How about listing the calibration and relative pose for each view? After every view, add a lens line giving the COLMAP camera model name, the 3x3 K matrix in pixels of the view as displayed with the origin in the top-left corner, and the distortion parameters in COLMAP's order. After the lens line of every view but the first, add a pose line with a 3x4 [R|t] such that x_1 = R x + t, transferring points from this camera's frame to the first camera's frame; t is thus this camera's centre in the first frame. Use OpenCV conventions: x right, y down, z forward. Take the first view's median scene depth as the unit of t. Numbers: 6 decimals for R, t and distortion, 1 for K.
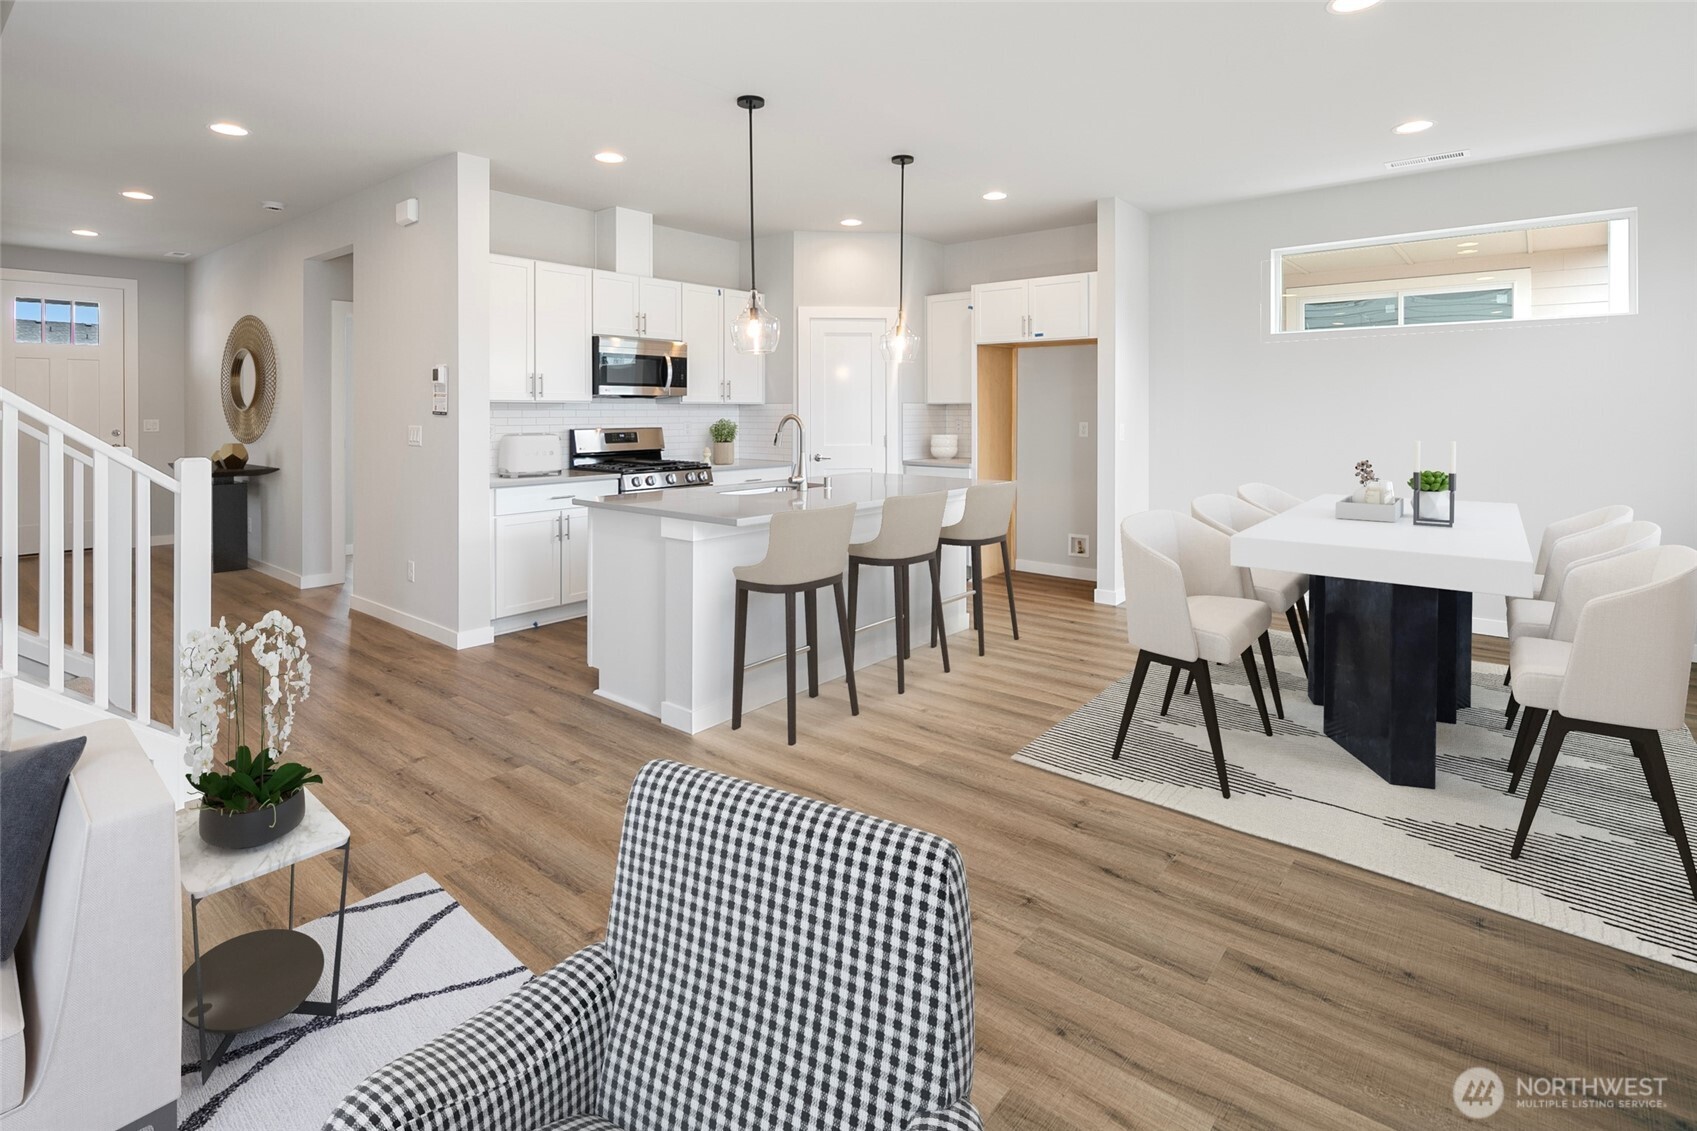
lens RADIAL K [[819.4, 0, 847.0], [0, 819.4, 412.8], [0, 0, 1]] dist [0.001459, 0.001066]
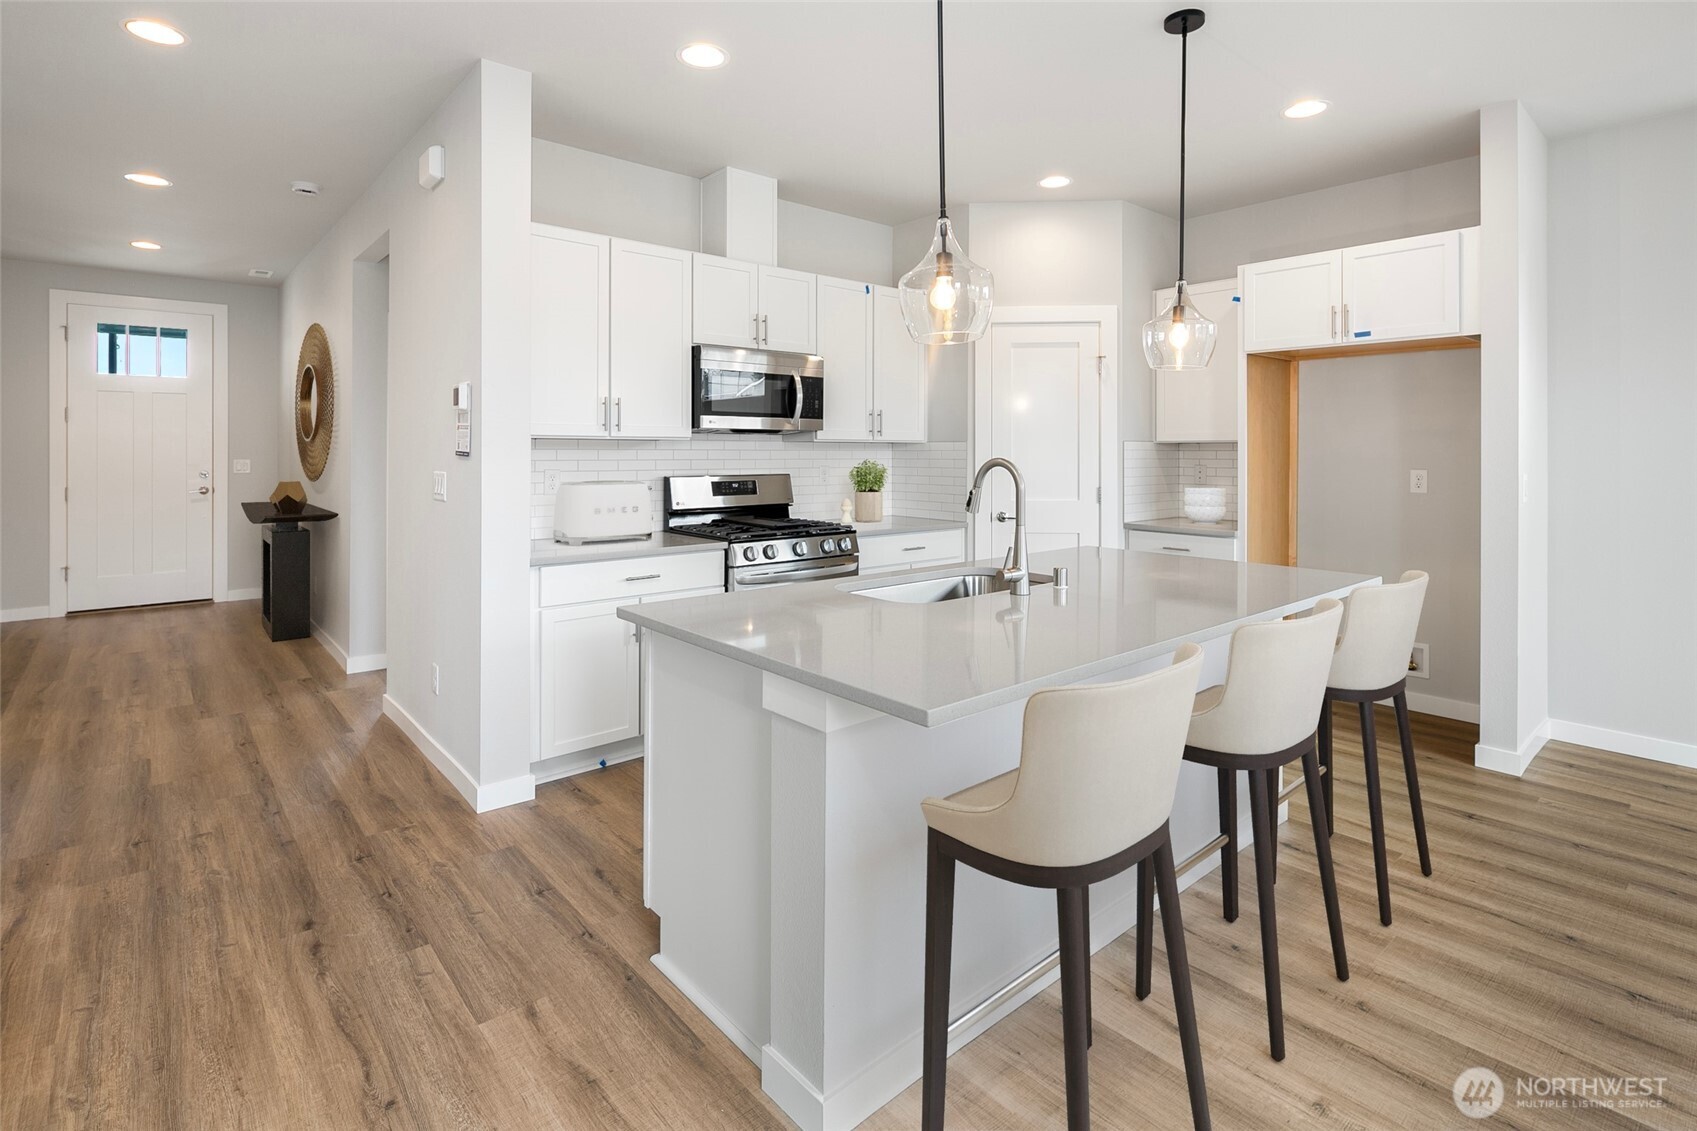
lens RADIAL K [[819.4, 0, 856.6], [0, 819.4, 450.9], [0, 0, 1]] dist [0.001459, 0.001066]
pose [[0.987643, 0.002309, -0.156706, -0.057190], [-0.002903, 0.999989, -0.003566, -0.000465], [0.156696, 0.003977, 0.987639, 0.314151]]
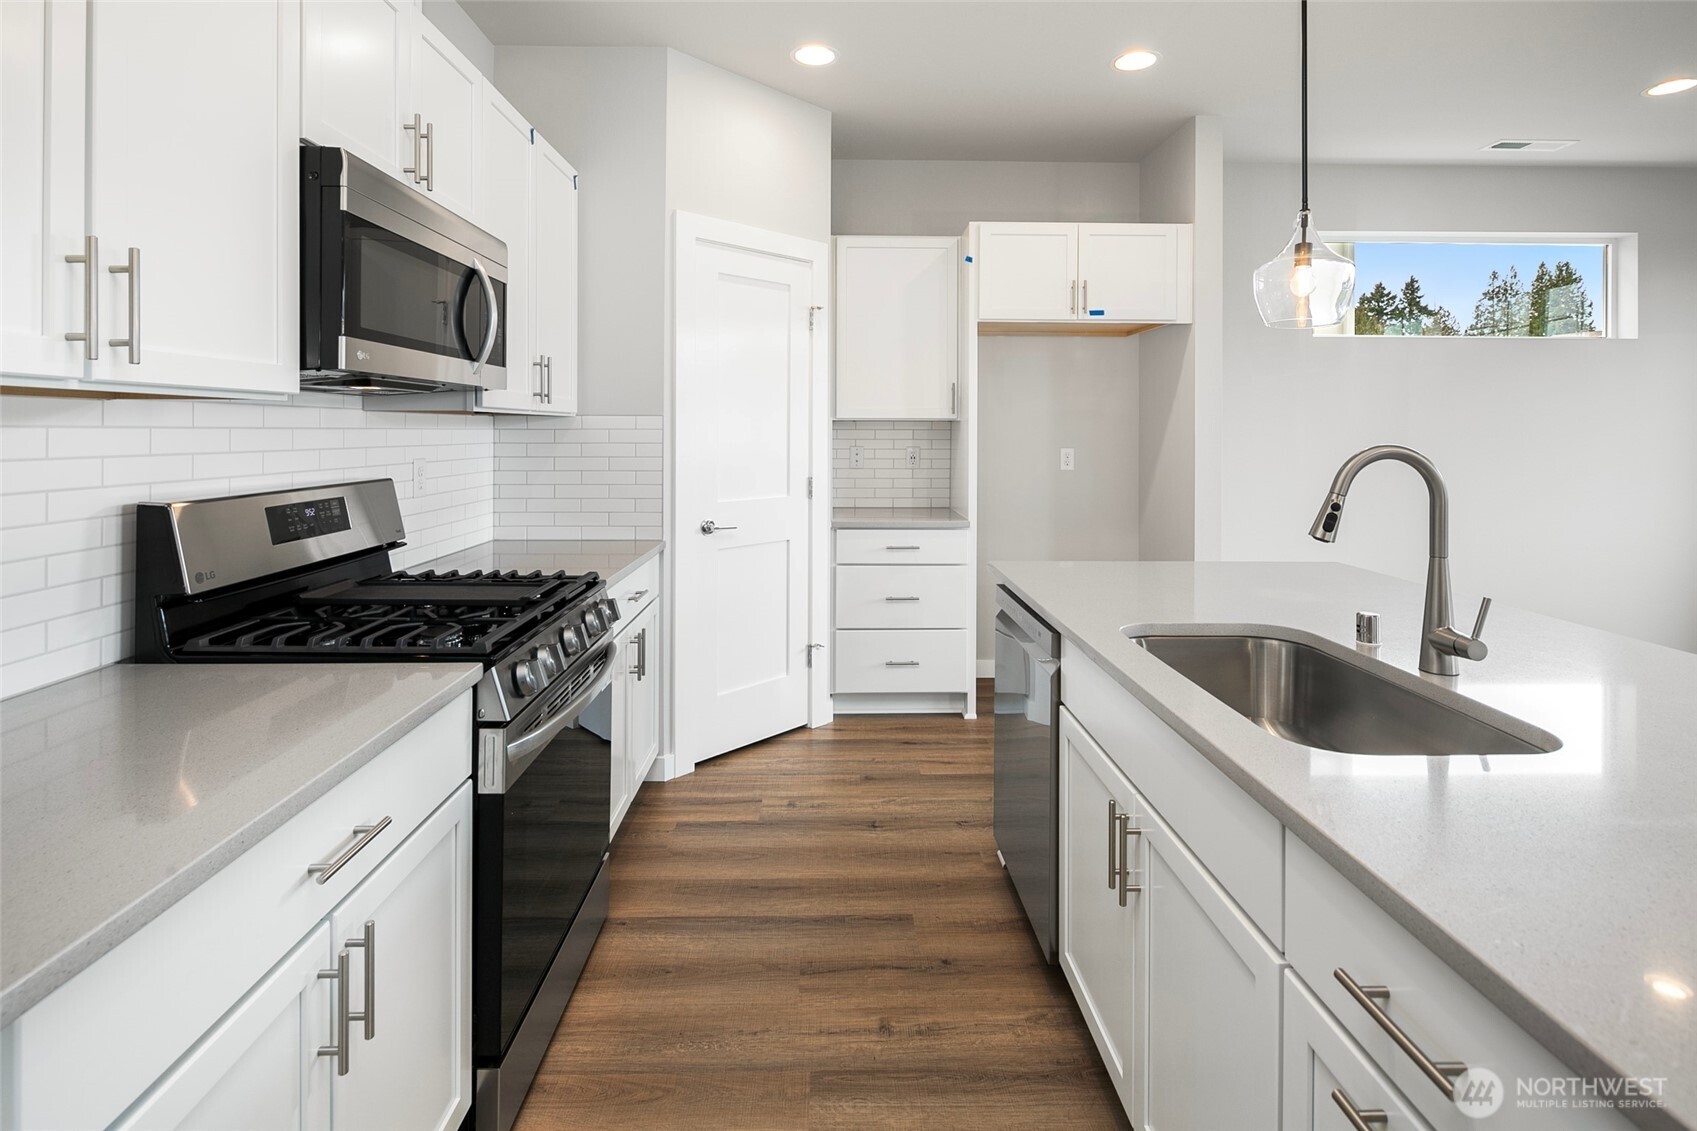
lens RADIAL K [[819.4, 0, 788.0], [0, 819.4, 430.6], [0, 0, 1]] dist [0.001459, 0.001066]
pose [[0.733849, 0.002666, 0.679308, -0.368587], [0.000224, 0.999991, -0.004166, -0.000954], [-0.679313, 0.003210, 0.733842, 0.695629]]
